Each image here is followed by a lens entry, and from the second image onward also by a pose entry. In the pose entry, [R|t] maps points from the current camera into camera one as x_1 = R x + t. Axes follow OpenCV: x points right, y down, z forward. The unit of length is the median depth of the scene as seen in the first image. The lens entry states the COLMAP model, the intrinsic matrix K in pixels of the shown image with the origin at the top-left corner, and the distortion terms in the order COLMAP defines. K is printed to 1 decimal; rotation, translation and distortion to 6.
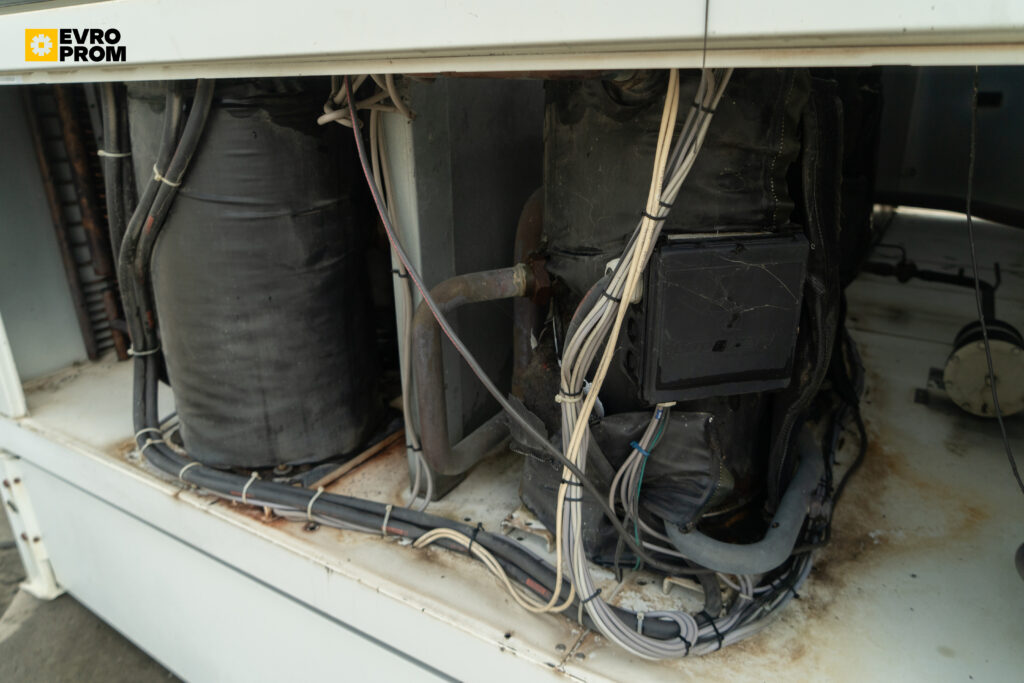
lens RADIAL K [[713.6, 0, 512.0], [0, 713.6, 341.5], [0, 0, 1]] dist [-0.026628, 0.002355]
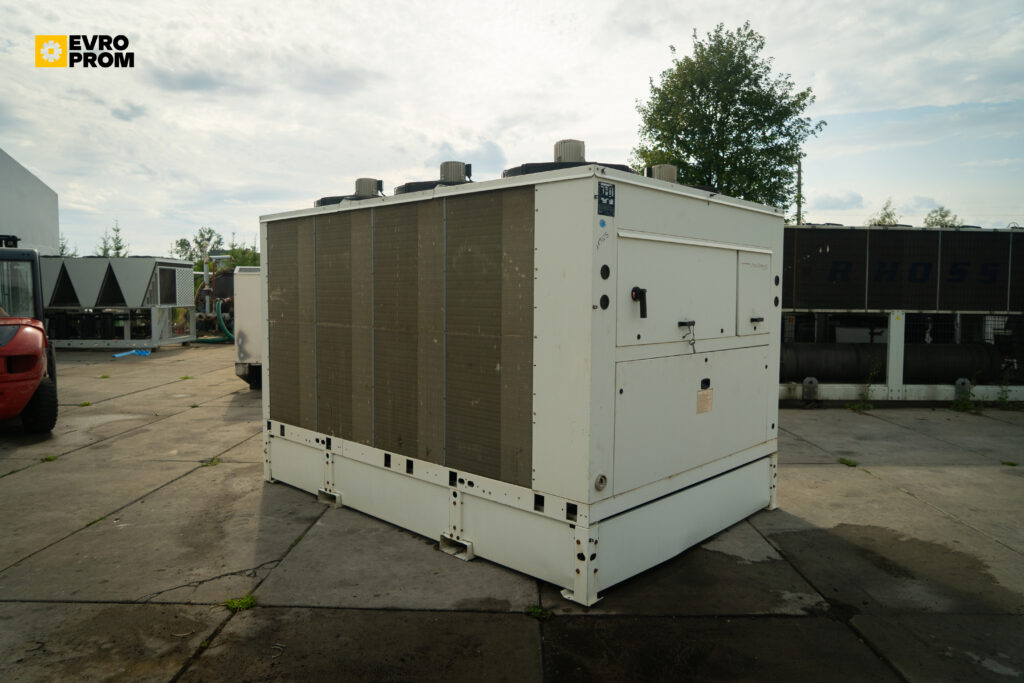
lens RADIAL K [[691.9, 0, 512.0], [0, 691.9, 341.5], [0, 0, 1]] dist [-0.024897, 0.000765]
pose [[0.197201, -0.047515, 0.979211, -4.235793], [0.334962, 0.941981, -0.021749, -0.623107], [-0.921364, 0.332287, 0.201675, 0.902584]]
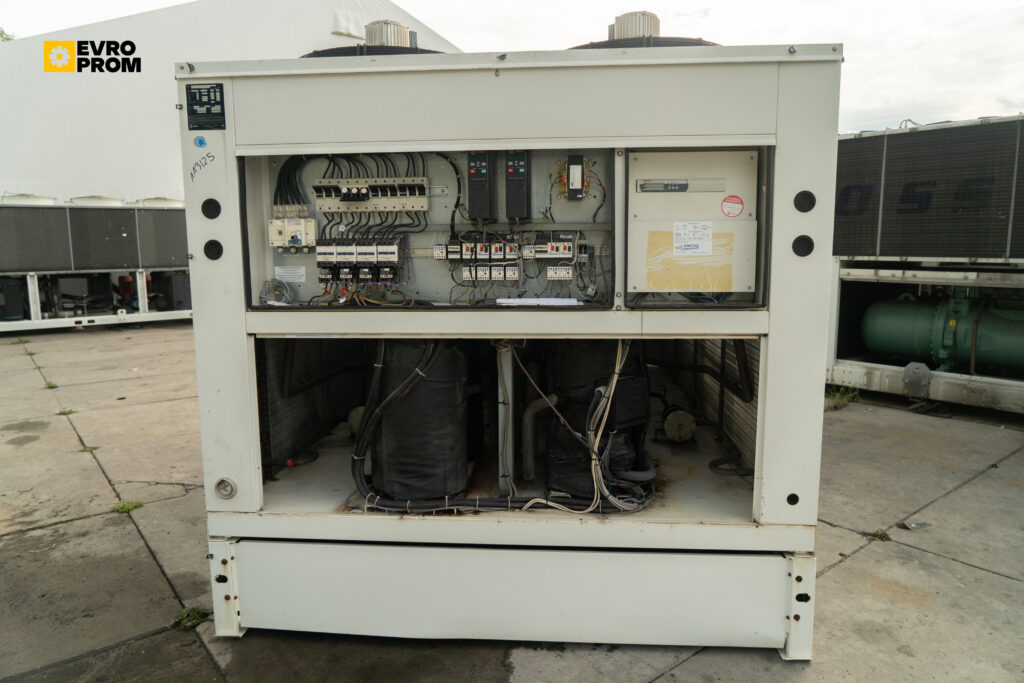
lens RADIAL K [[691.9, 0, 512.0], [0, 691.9, 341.5], [0, 0, 1]] dist [-0.024897, 0.000765]
pose [[0.886719, -0.053636, 0.459188, -1.275554], [0.155885, 0.969768, -0.187748, 0.165161], [-0.435236, 0.238060, 0.868273, -1.264464]]
